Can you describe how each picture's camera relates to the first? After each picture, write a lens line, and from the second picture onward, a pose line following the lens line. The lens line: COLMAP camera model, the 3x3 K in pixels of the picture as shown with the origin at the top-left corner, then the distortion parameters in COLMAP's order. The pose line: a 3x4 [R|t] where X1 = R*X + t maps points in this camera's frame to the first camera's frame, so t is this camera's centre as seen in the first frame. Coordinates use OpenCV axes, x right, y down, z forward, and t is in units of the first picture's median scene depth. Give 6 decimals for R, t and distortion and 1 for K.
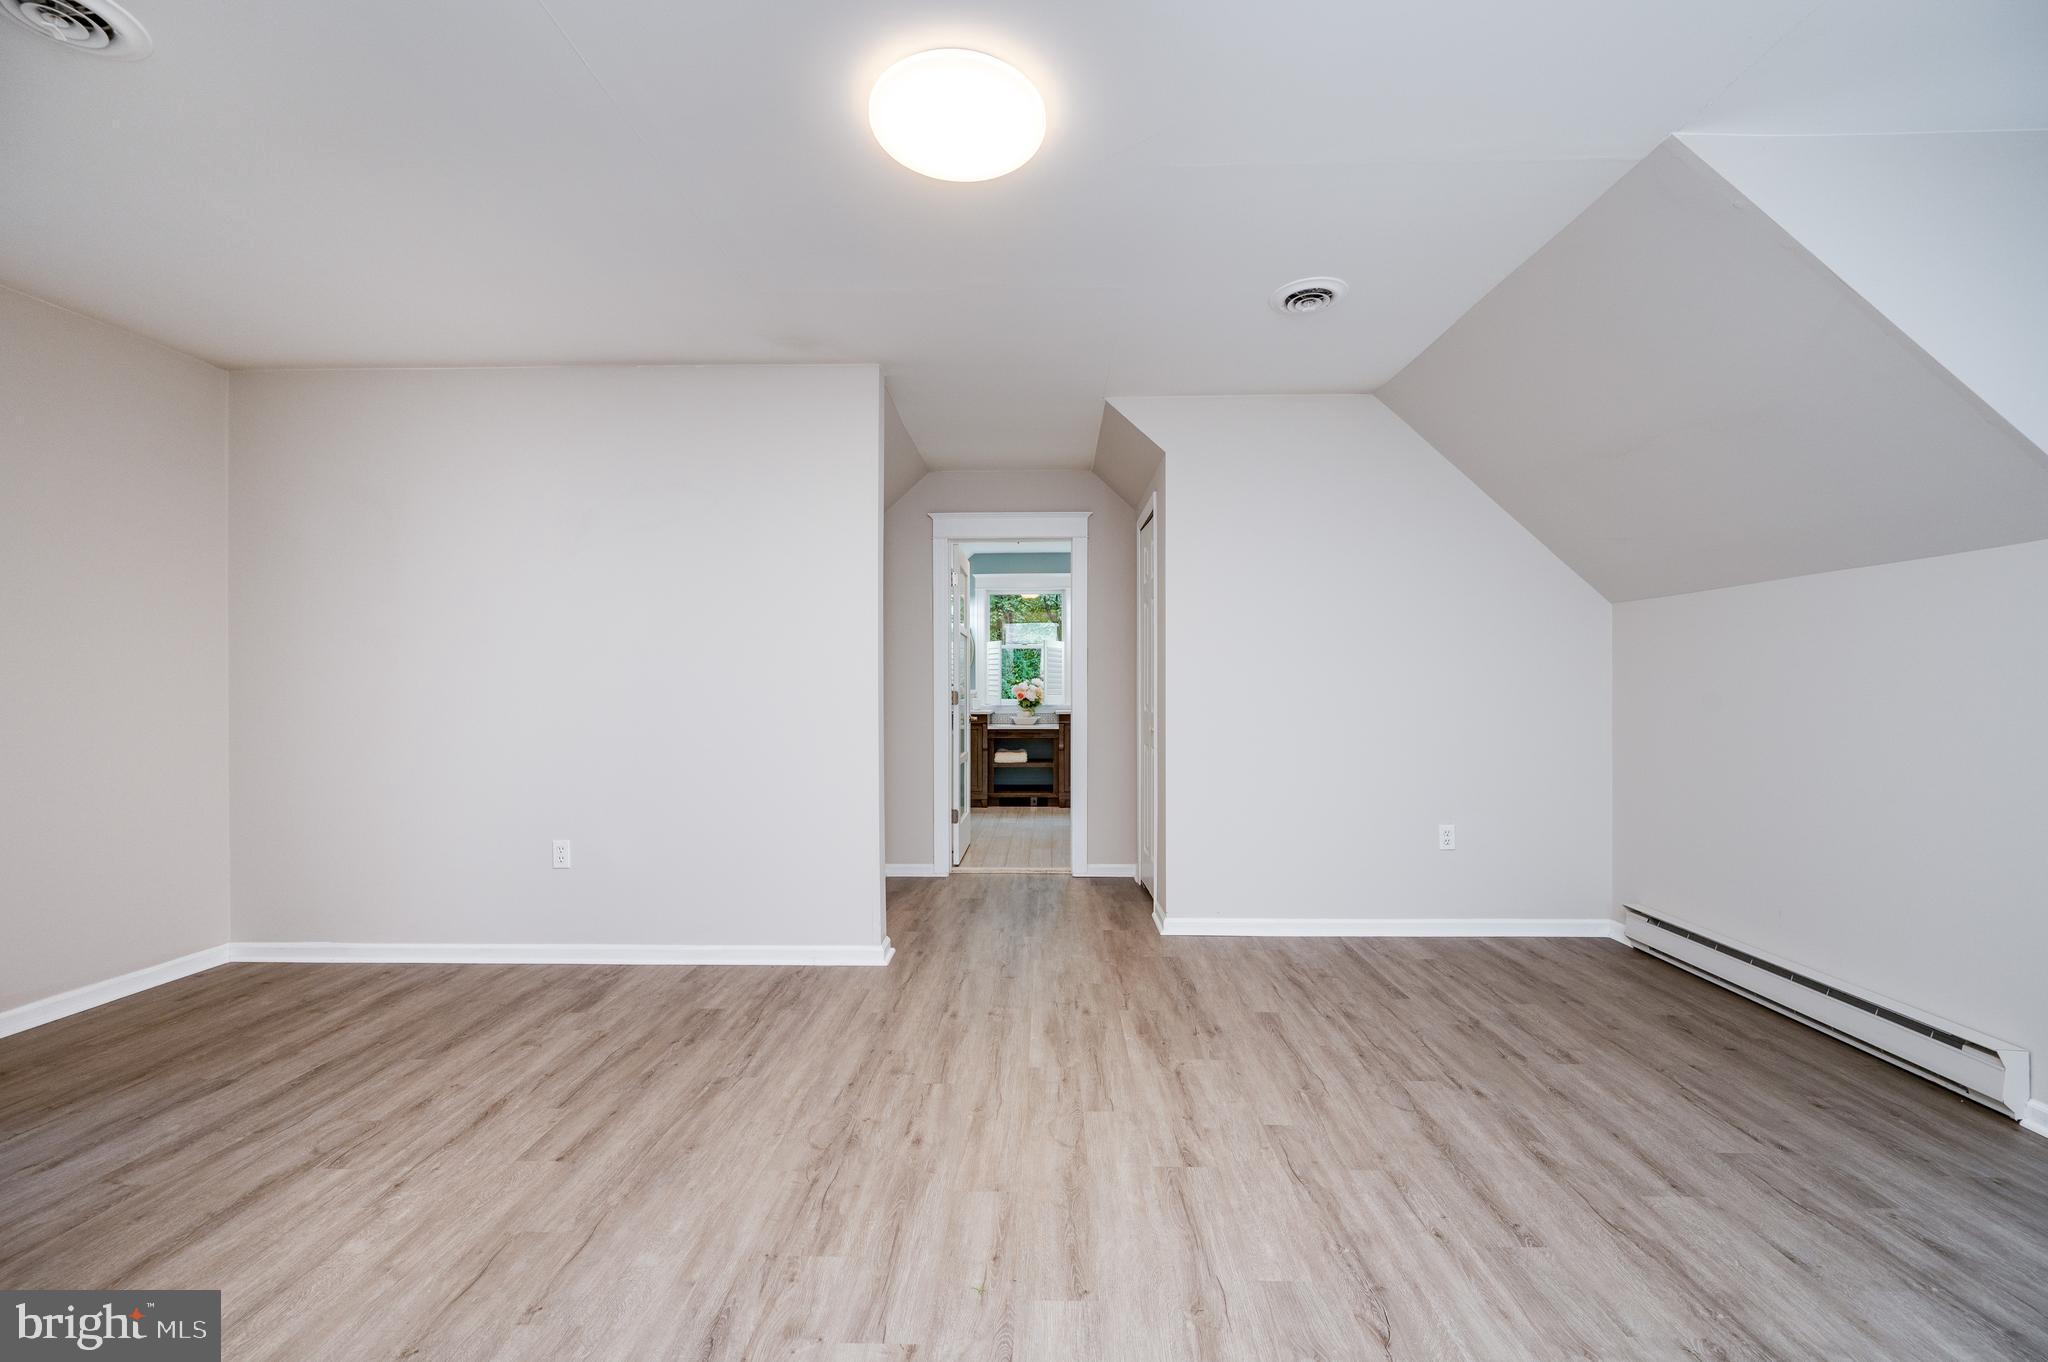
lens RADIAL K [[814.6, 0, 1023.3], [0, 814.6, 687.3], [0, 0, 1]] dist [-0.002430, -0.000393]
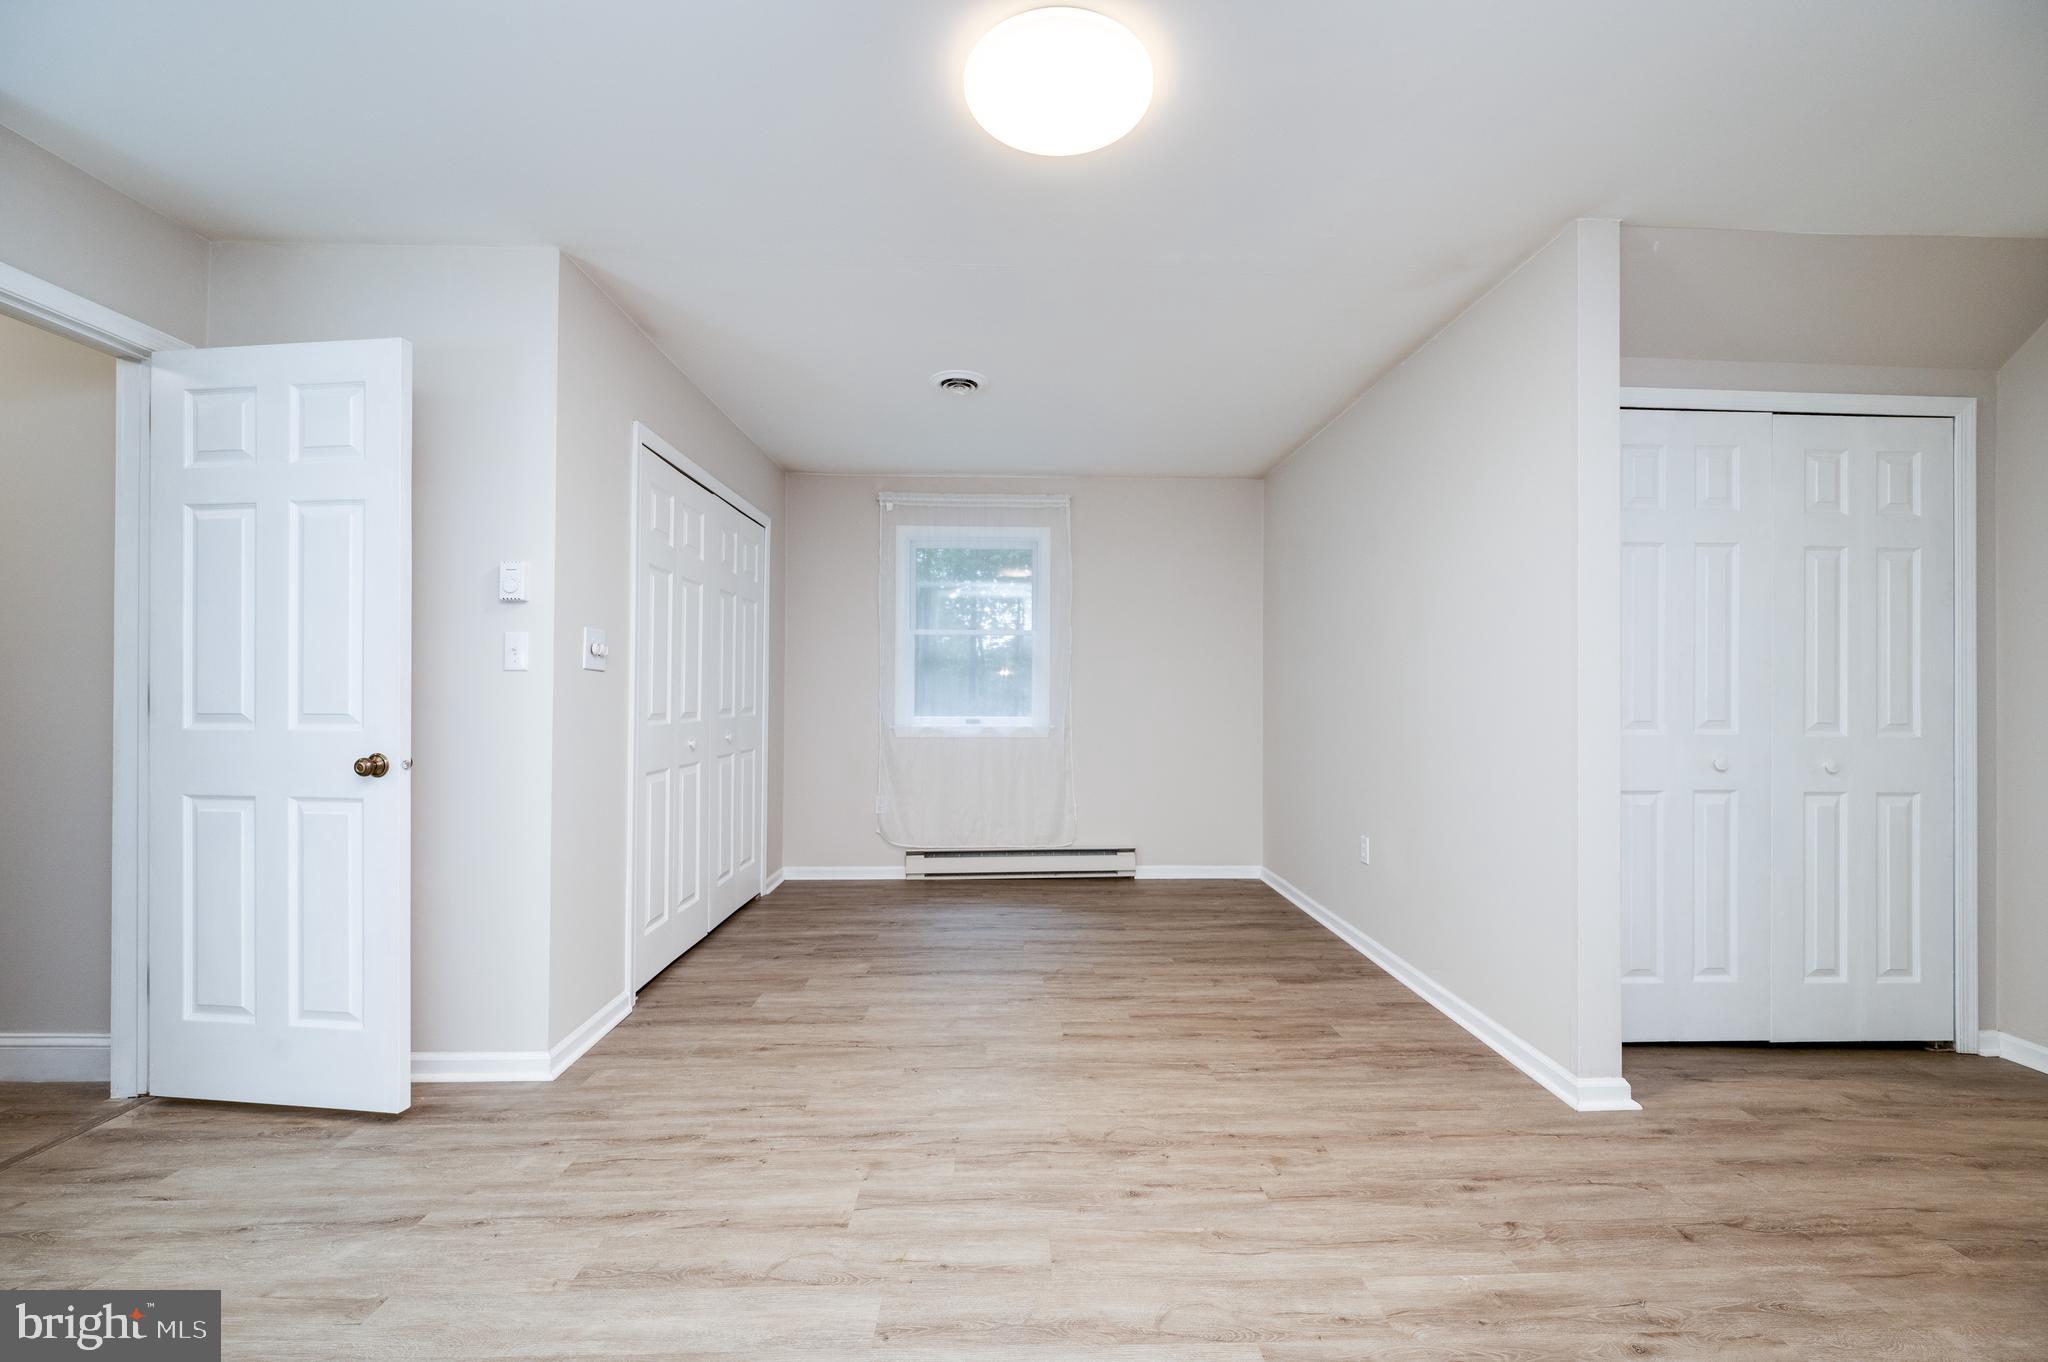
lens RADIAL K [[797.3, 0, 1020.8], [0, 797.3, 689.0], [0, 0, 1]] dist [-0.001898, -0.000101]
pose [[0.051654, -0.002007, -0.998663, 0.531266], [-0.004477, 0.999987, -0.002241, -0.000602], [0.998655, 0.004587, 0.051645, 0.586228]]
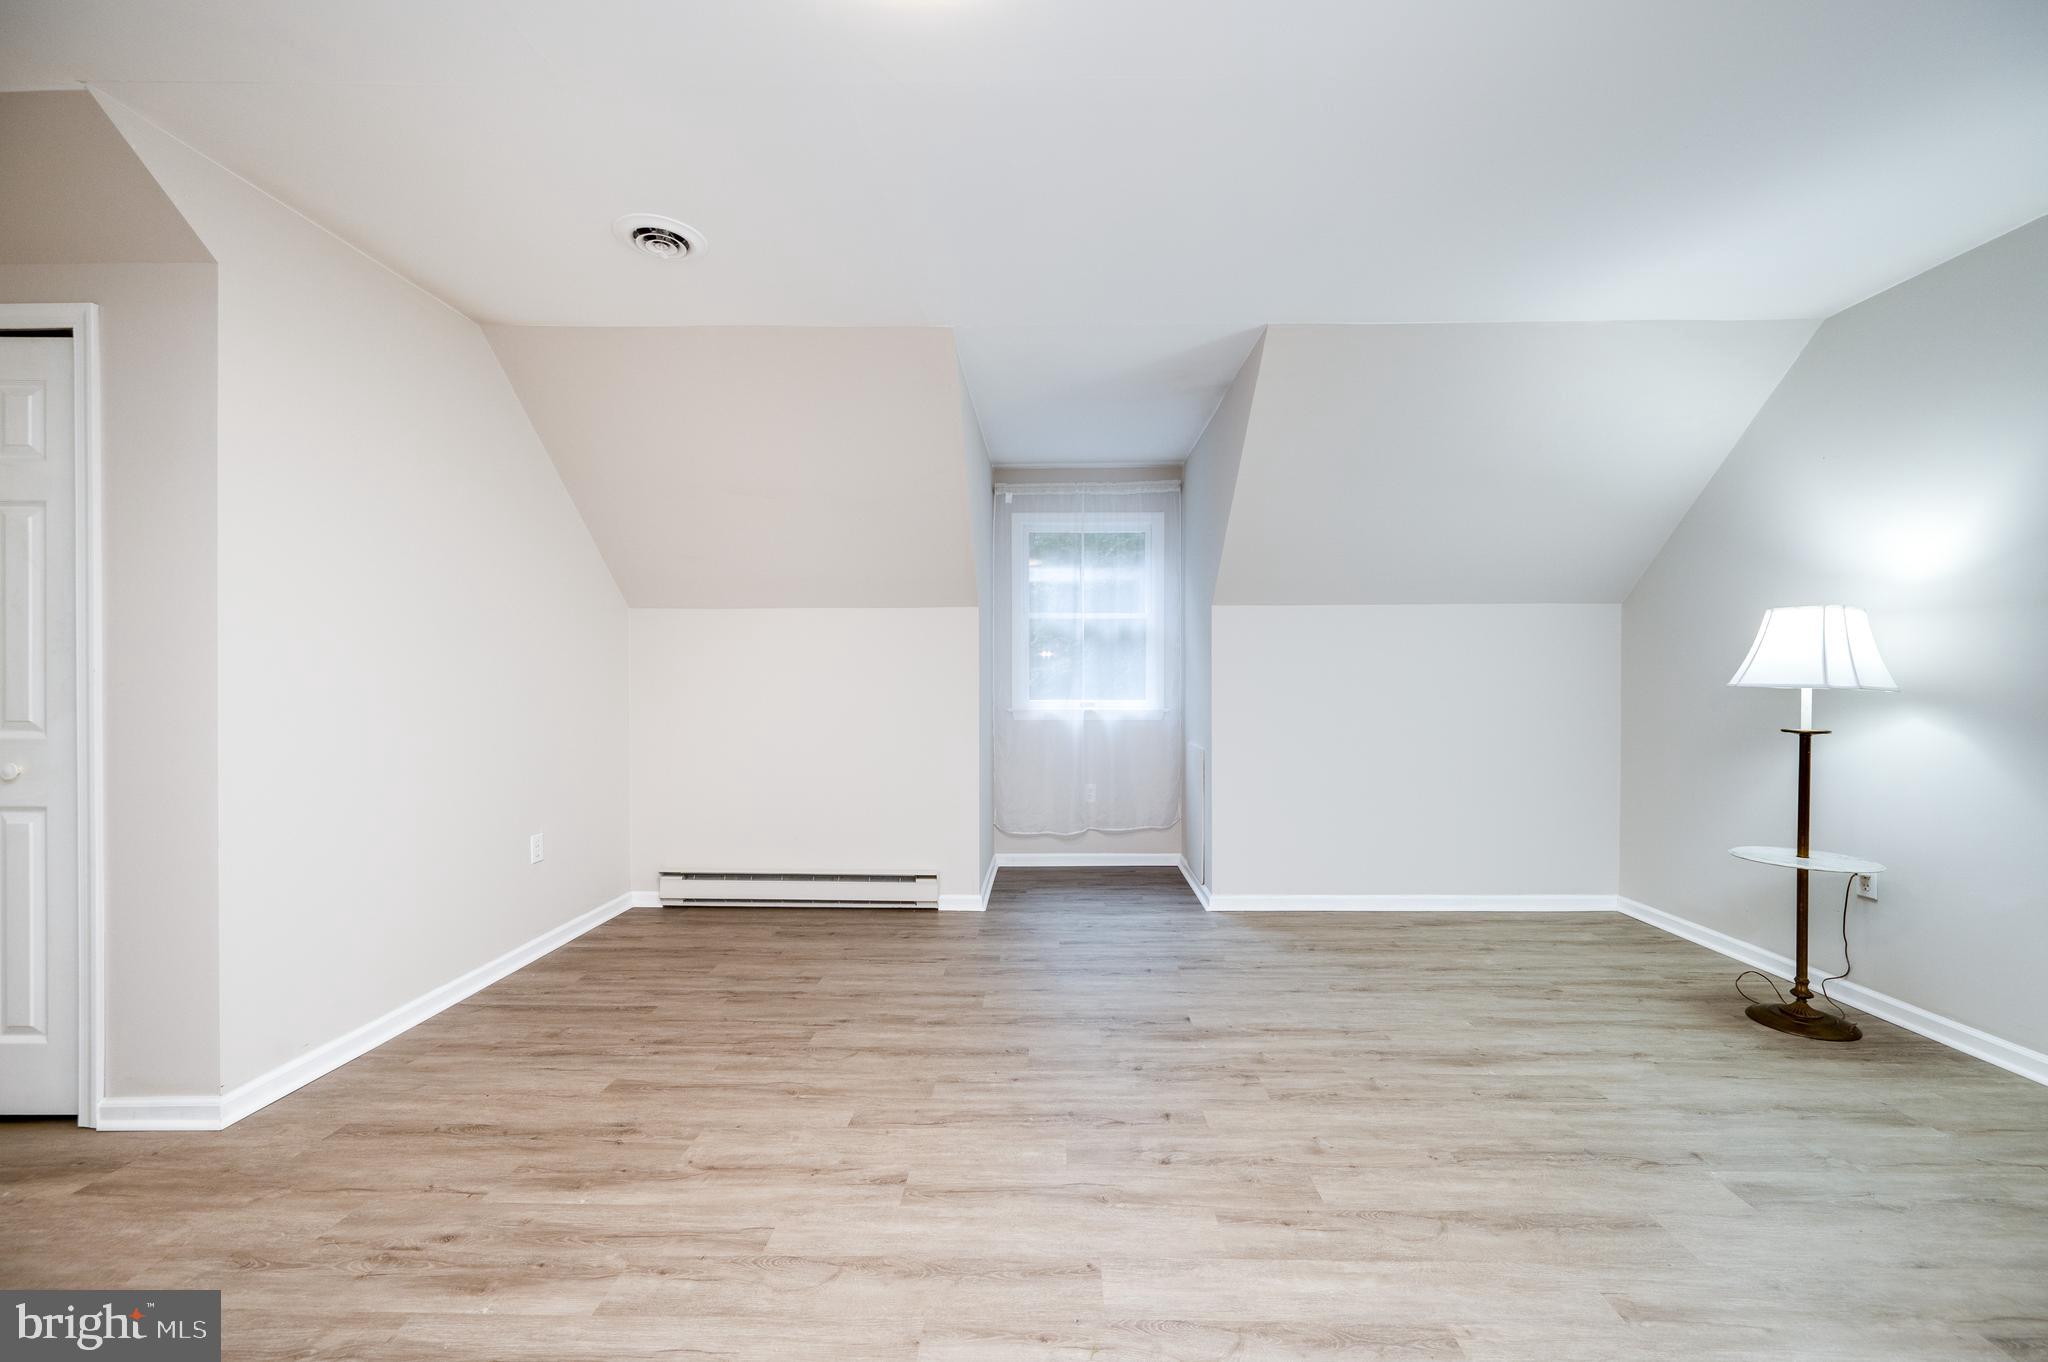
lens RADIAL K [[815.6, 0, 1046.1], [0, 815.6, 677.7], [0, 0, 1]] dist [-0.002349, -0.000302]
pose [[-0.026158, 0.004617, 0.999647, -0.511091], [0.002590, 0.999986, -0.004551, -0.000522], [-0.999654, 0.002470, -0.026169, 0.573783]]
